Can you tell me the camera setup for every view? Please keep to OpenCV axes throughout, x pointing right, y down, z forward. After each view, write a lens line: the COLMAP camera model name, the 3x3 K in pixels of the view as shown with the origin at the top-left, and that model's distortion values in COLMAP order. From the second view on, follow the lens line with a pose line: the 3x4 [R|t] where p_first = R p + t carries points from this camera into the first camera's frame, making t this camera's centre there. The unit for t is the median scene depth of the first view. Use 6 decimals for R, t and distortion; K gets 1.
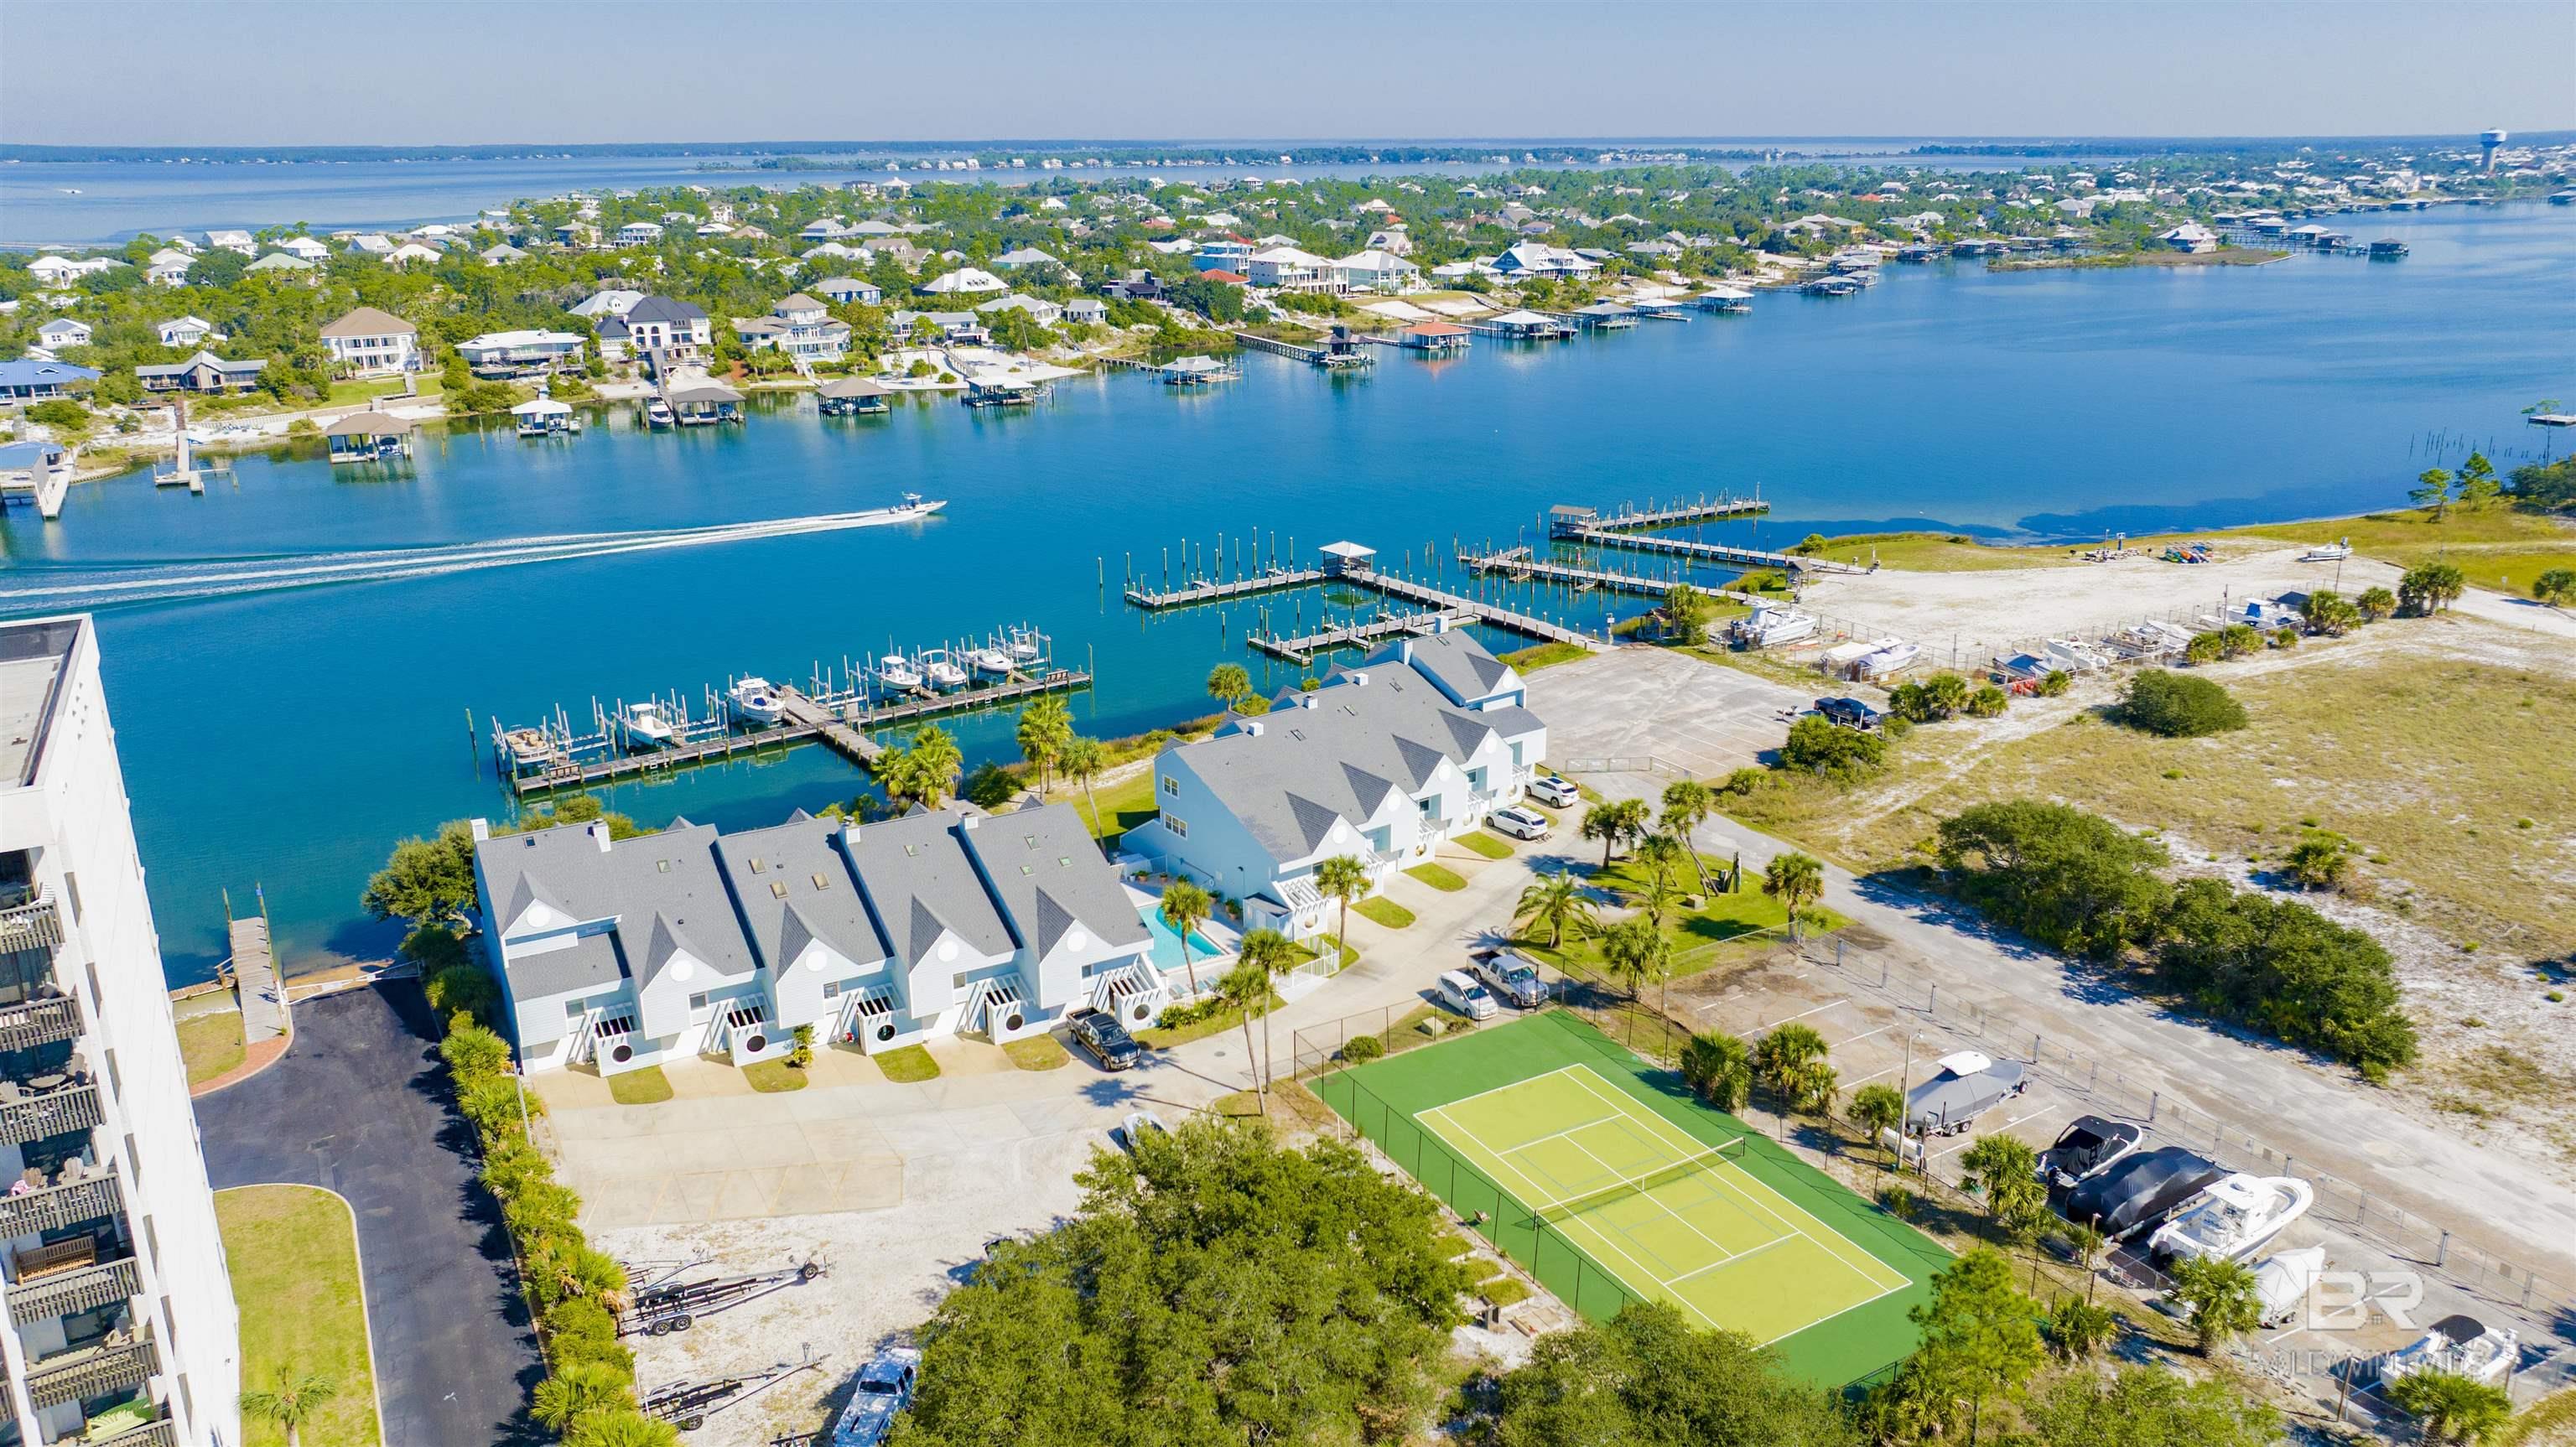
lens RADIAL K [[1842.7, 0, 1288.0], [0, 1842.7, 723.5], [0, 0, 1]] dist [-0.014516, -0.001755]
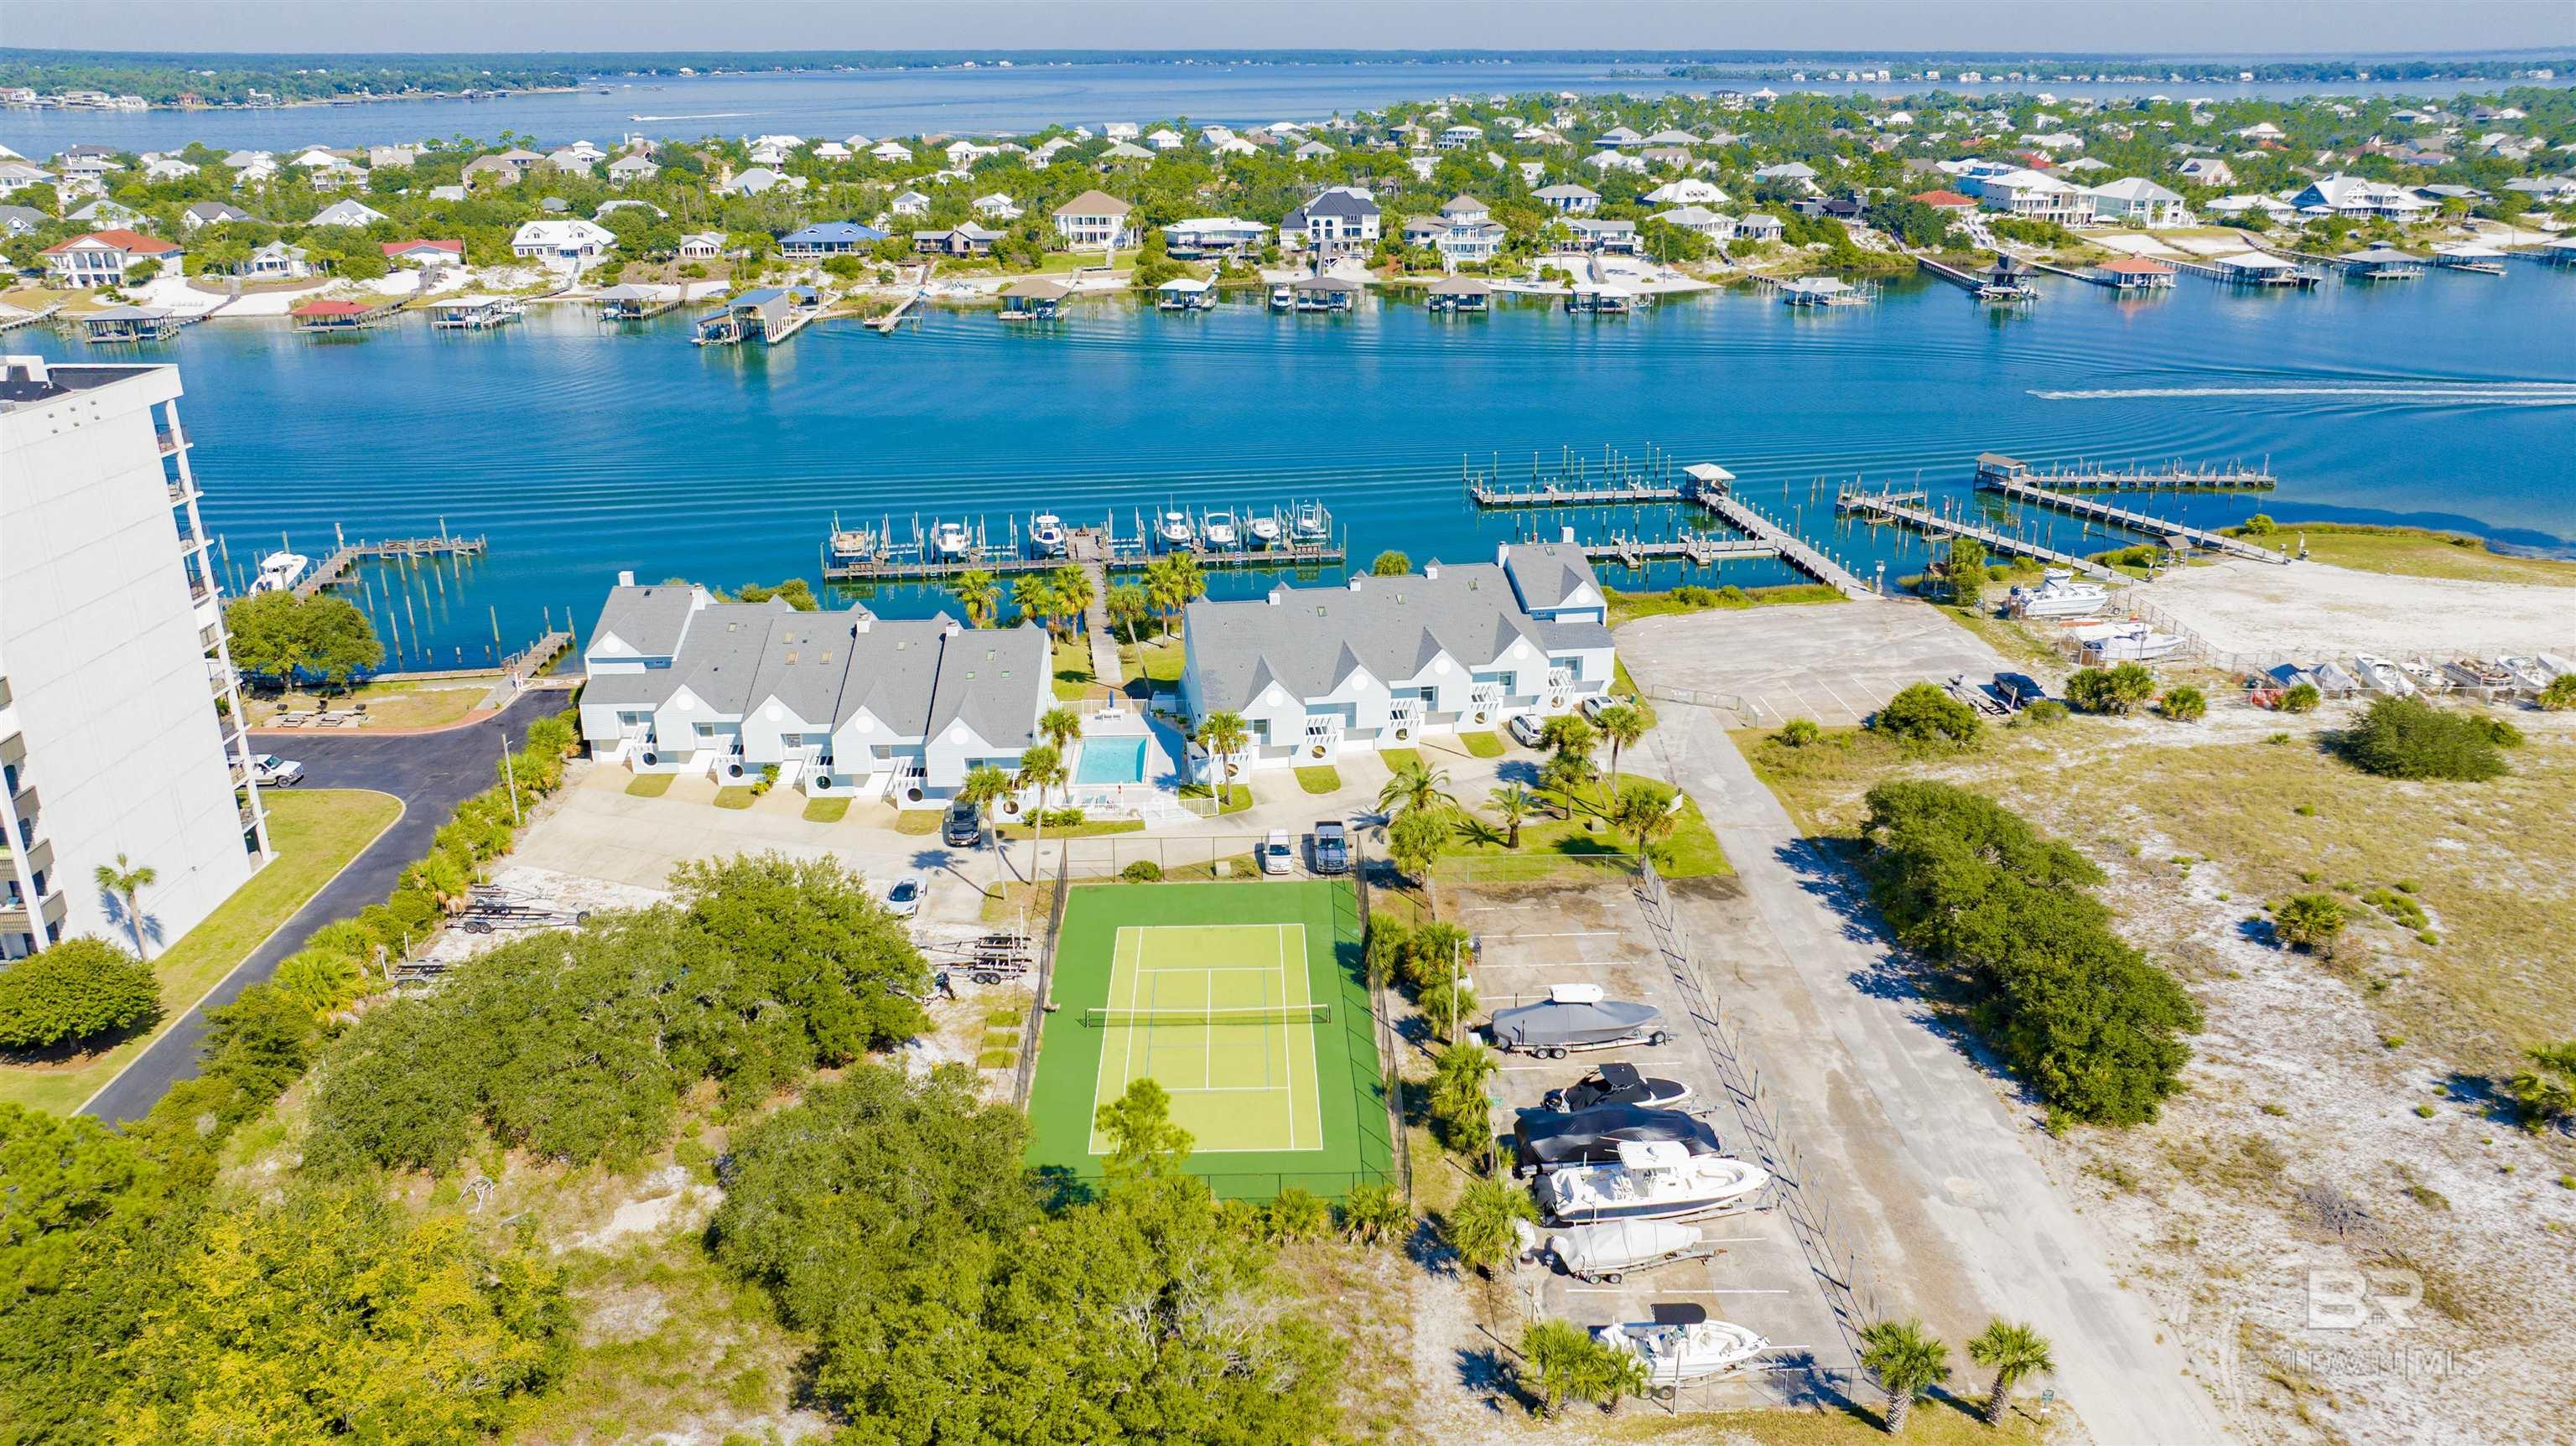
lens RADIAL K [[1842.6, 0, 1288.0], [0, 1842.6, 723.0], [0, 0, 1]] dist [-0.014516, -0.001755]
pose [[0.882712, 0.166147, -0.439561, 0.184955], [-0.146497, 0.986089, 0.078535, -0.004182], [0.446495, -0.004930, 0.894773, 0.011452]]
